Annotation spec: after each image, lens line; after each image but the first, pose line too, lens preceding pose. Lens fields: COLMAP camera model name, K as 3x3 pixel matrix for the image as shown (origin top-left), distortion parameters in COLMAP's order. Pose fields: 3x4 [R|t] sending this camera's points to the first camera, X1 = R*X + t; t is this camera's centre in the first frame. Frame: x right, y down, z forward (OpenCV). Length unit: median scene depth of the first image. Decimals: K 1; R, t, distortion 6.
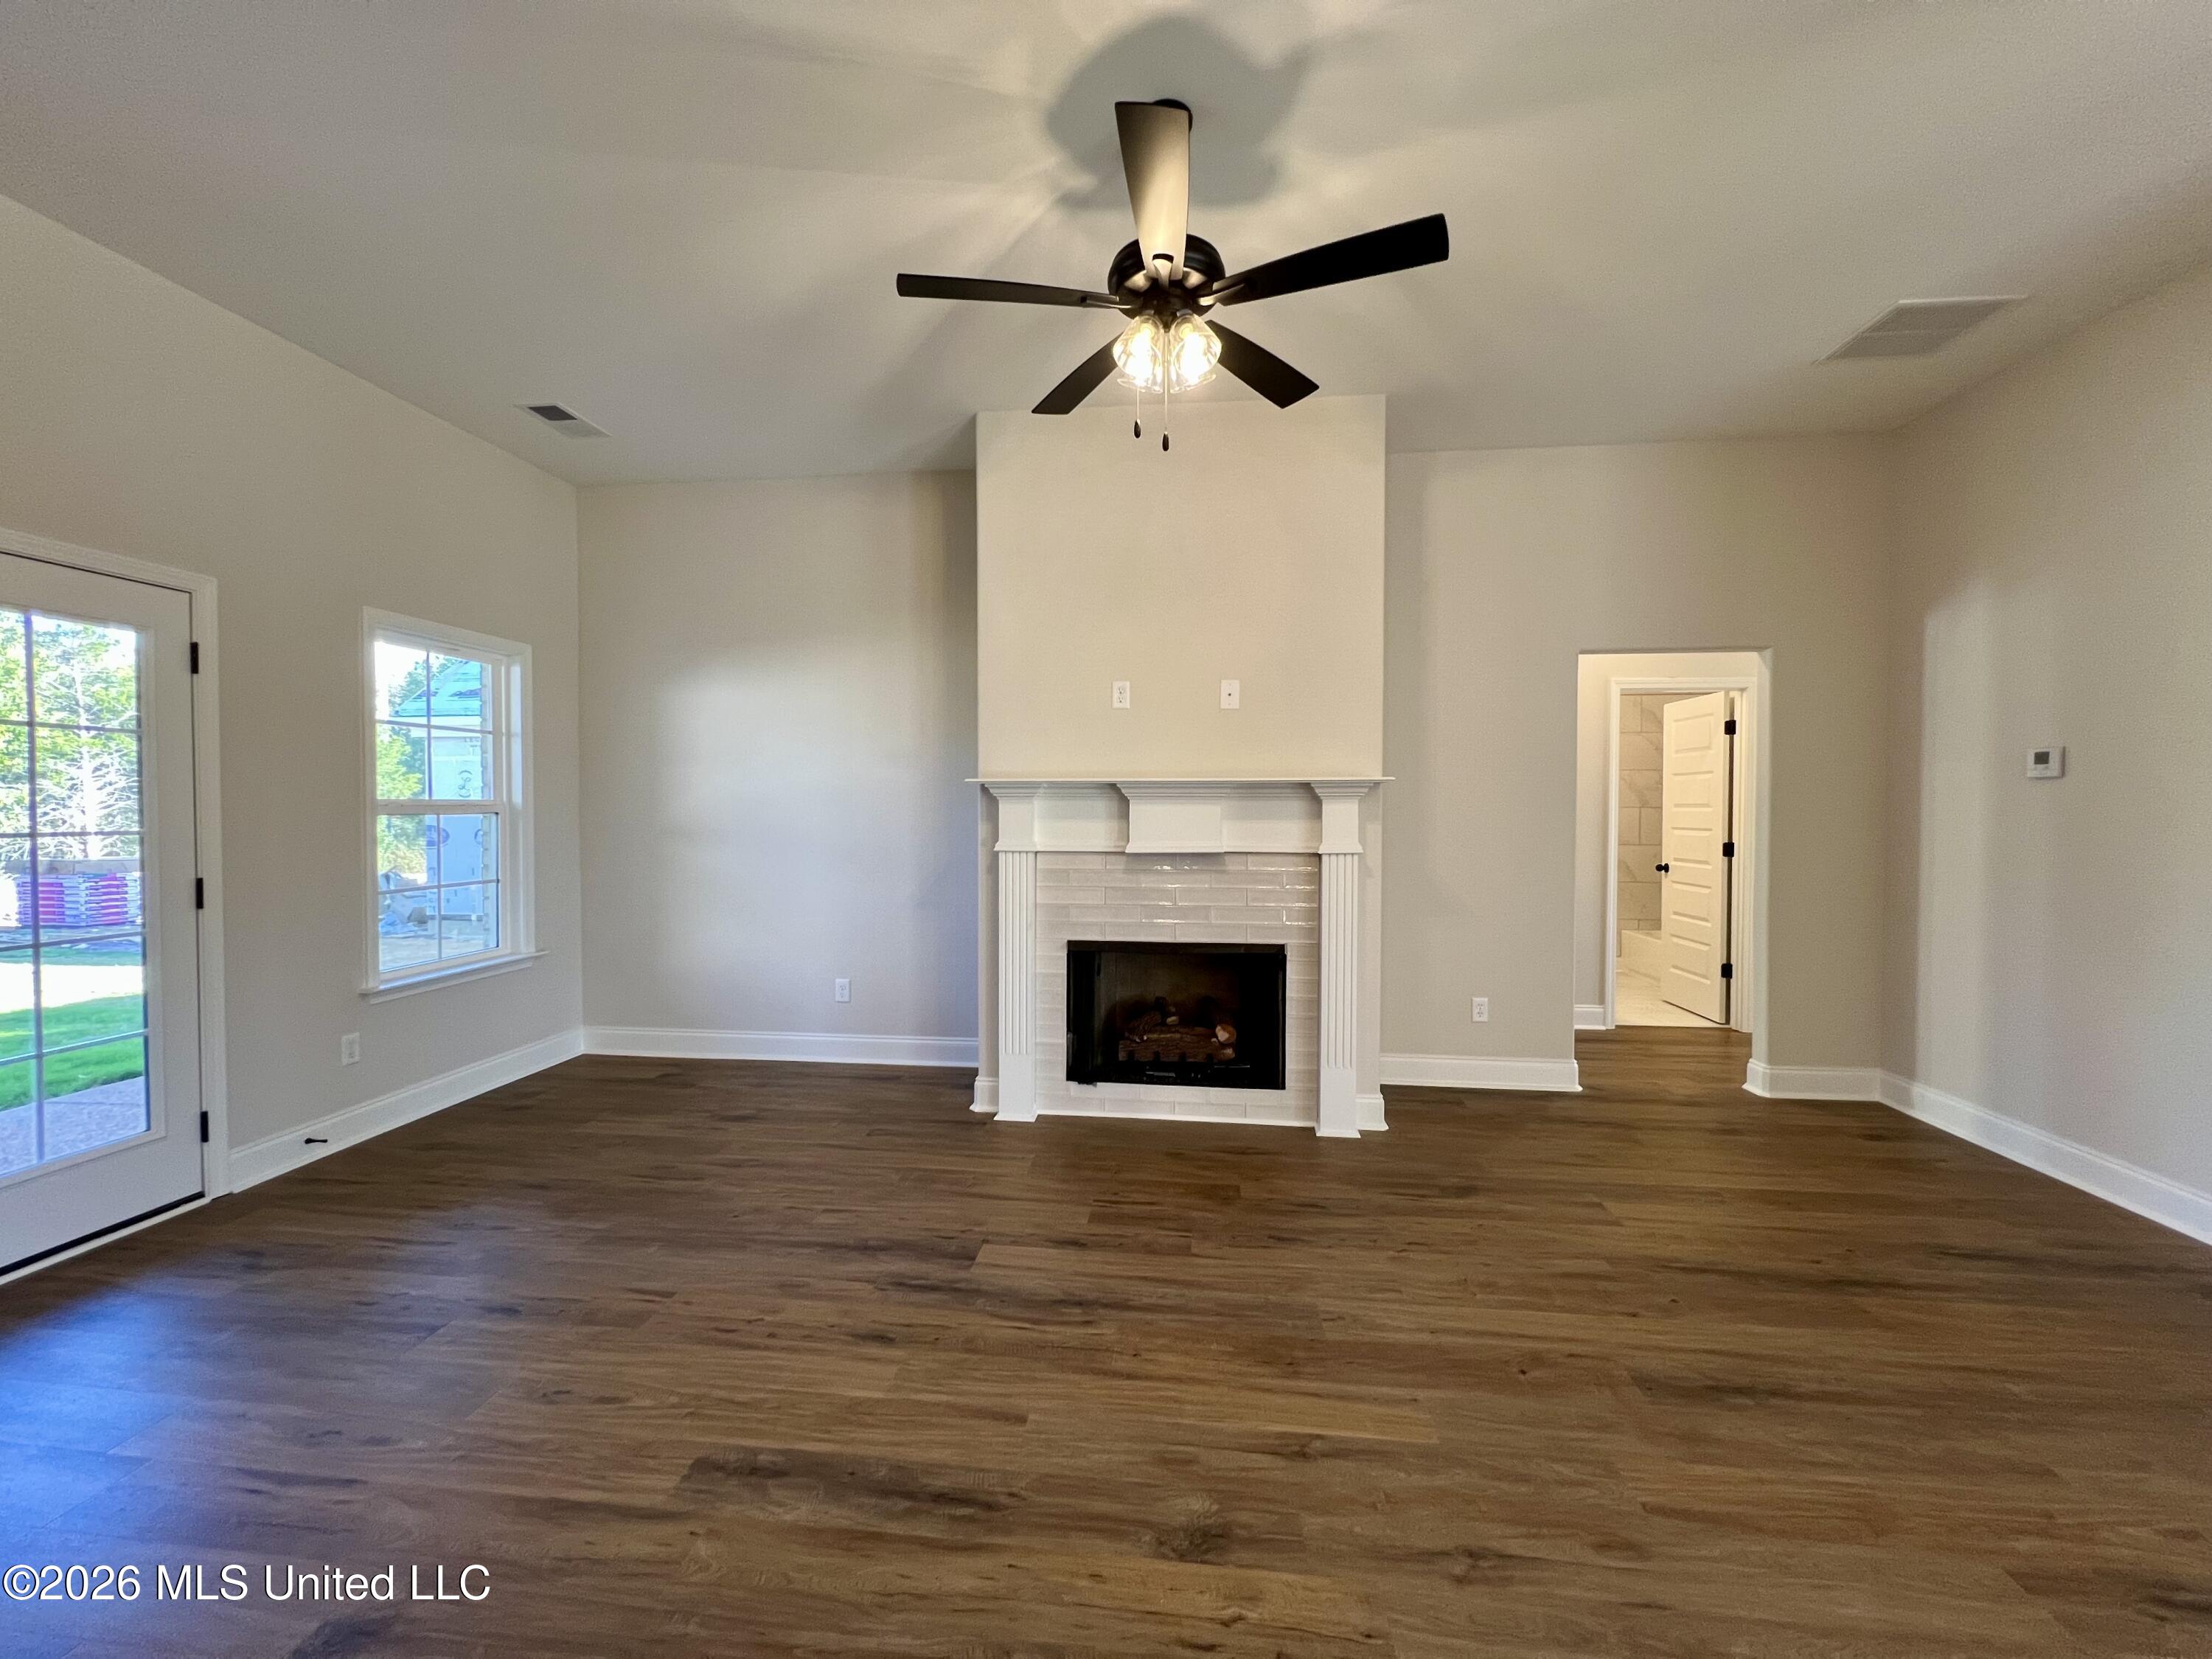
lens RADIAL K [[888.8, 0, 1102.7], [0, 888.8, 824.9], [0, 0, 1]] dist [0.000070, 0.000450]
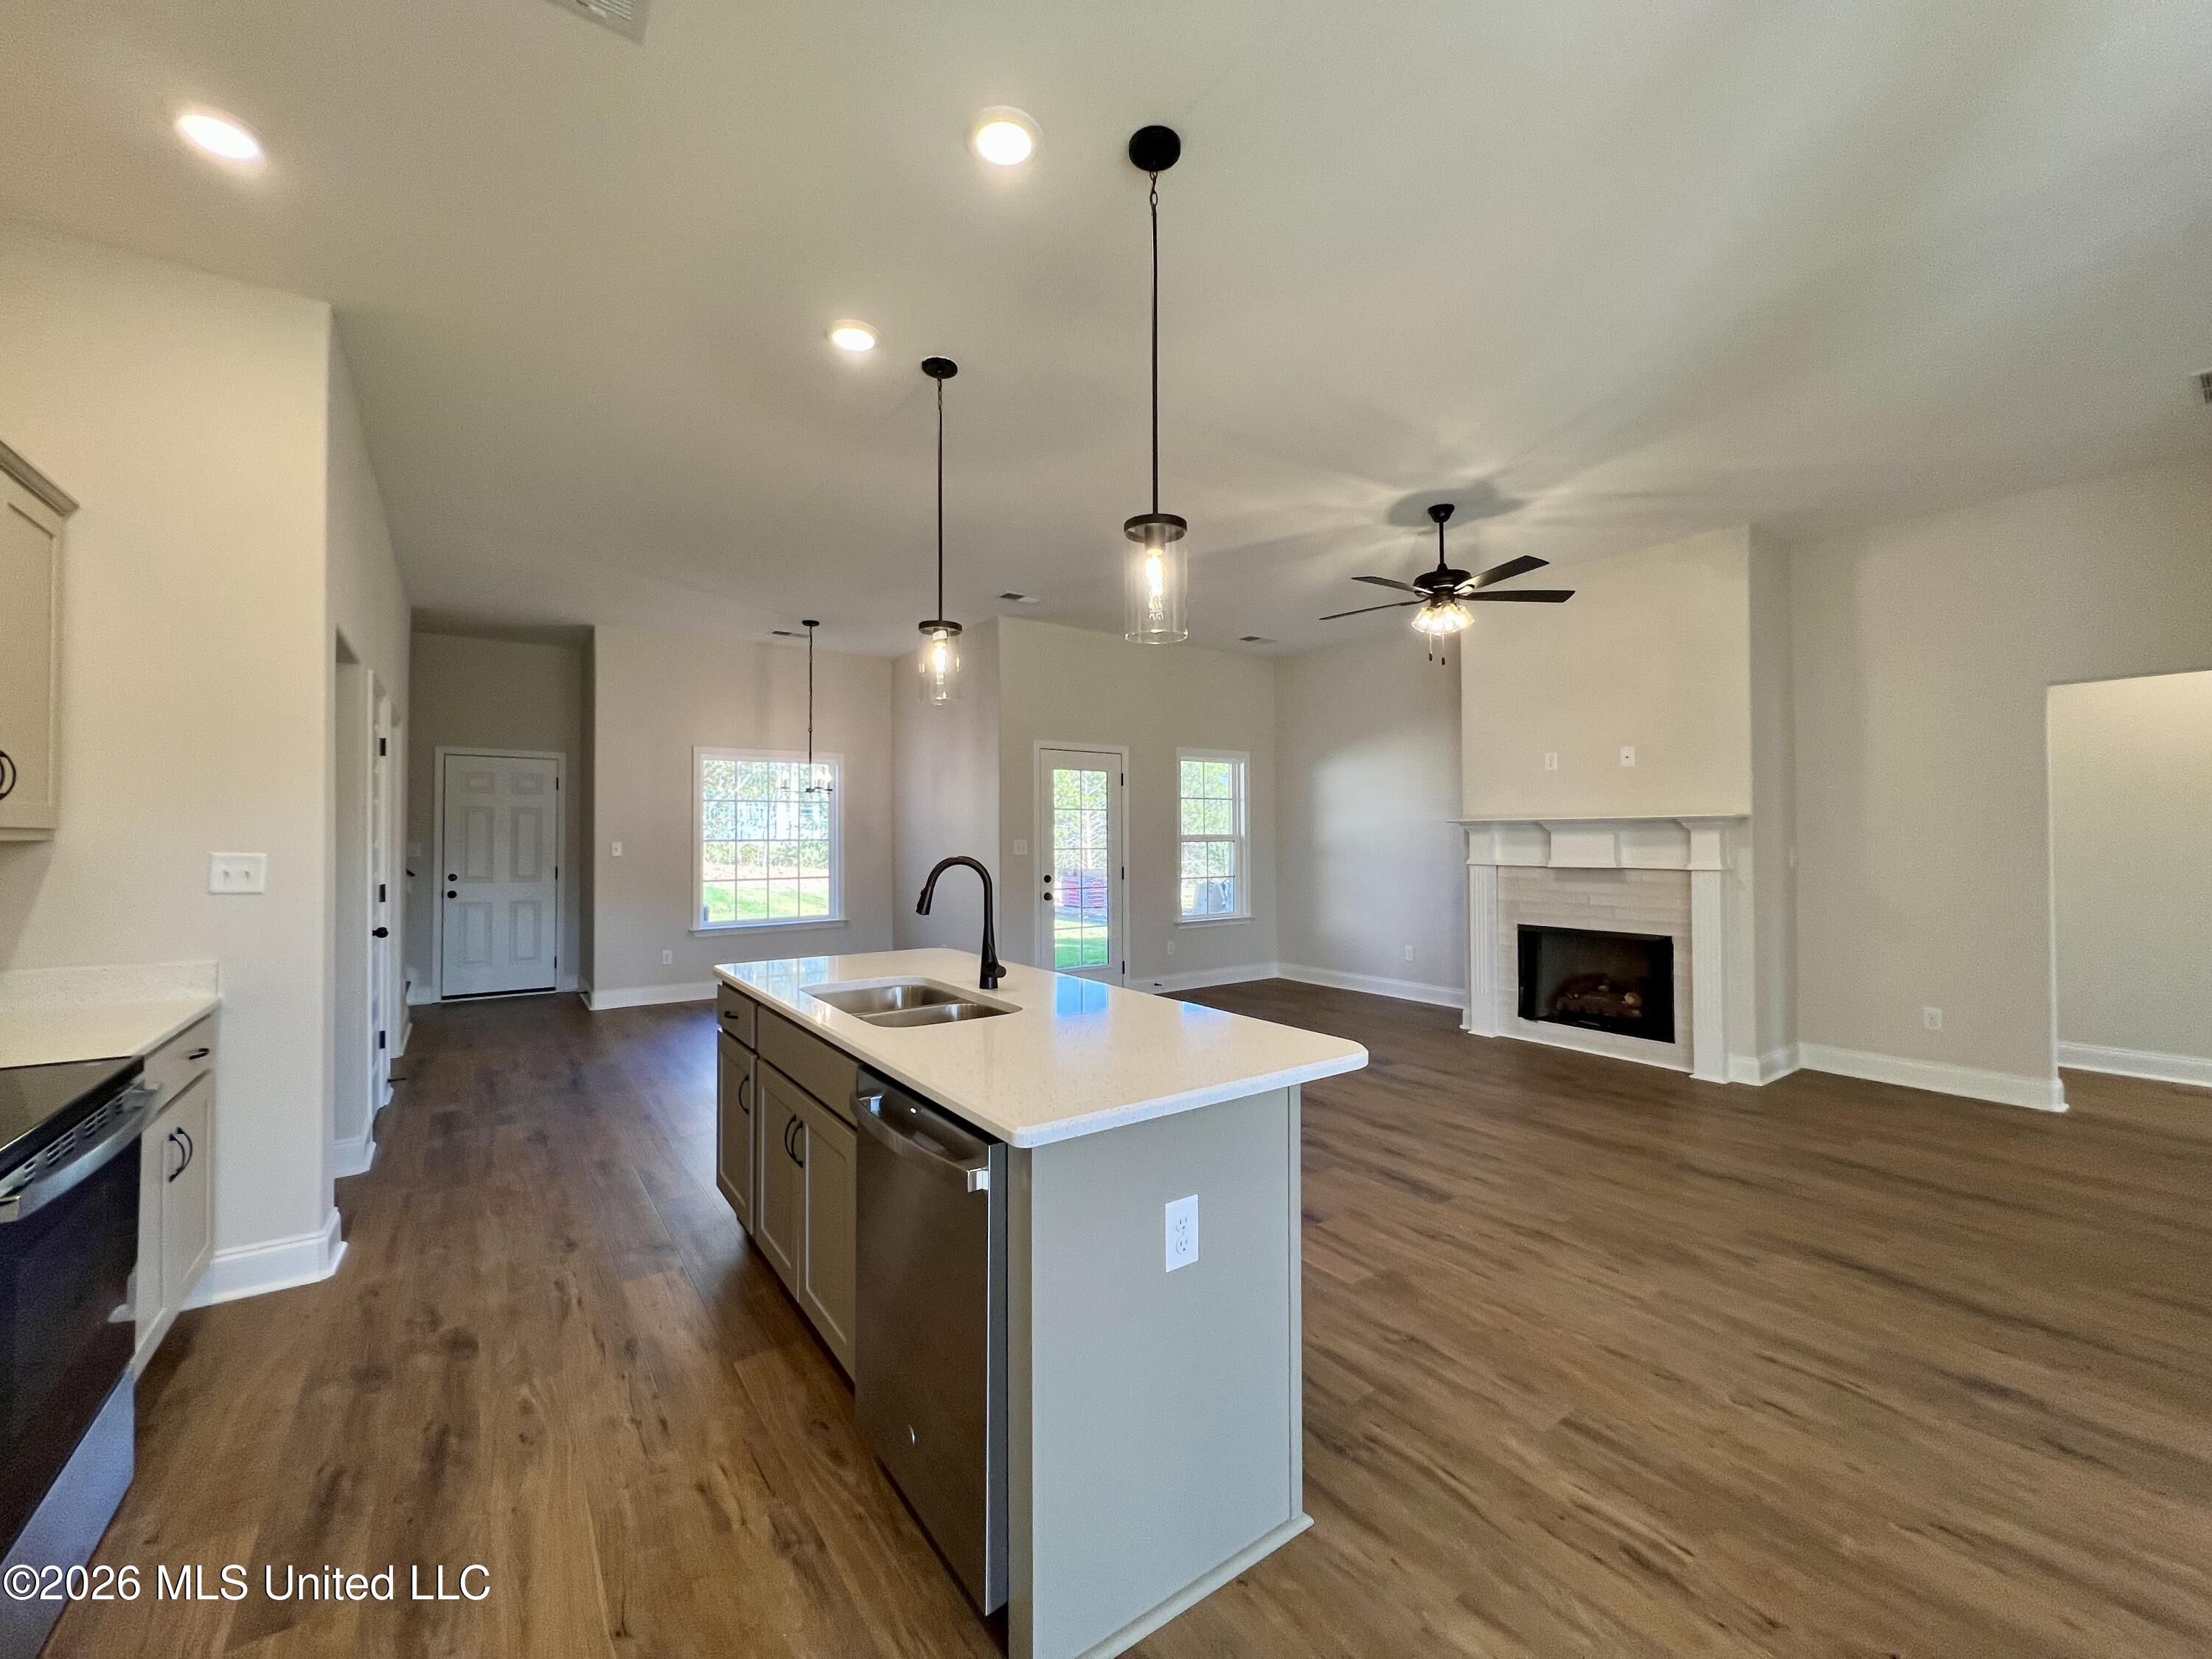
lens RADIAL K [[888.8, 0, 1102.7], [0, 888.8, 824.9], [0, 0, 1]] dist [0.000070, 0.000450]
pose [[0.673148, -0.014383, -0.739368, 0.627451], [-0.009277, 0.999568, -0.027891, 0.009101], [0.739449, 0.025634, 0.672724, -0.572566]]
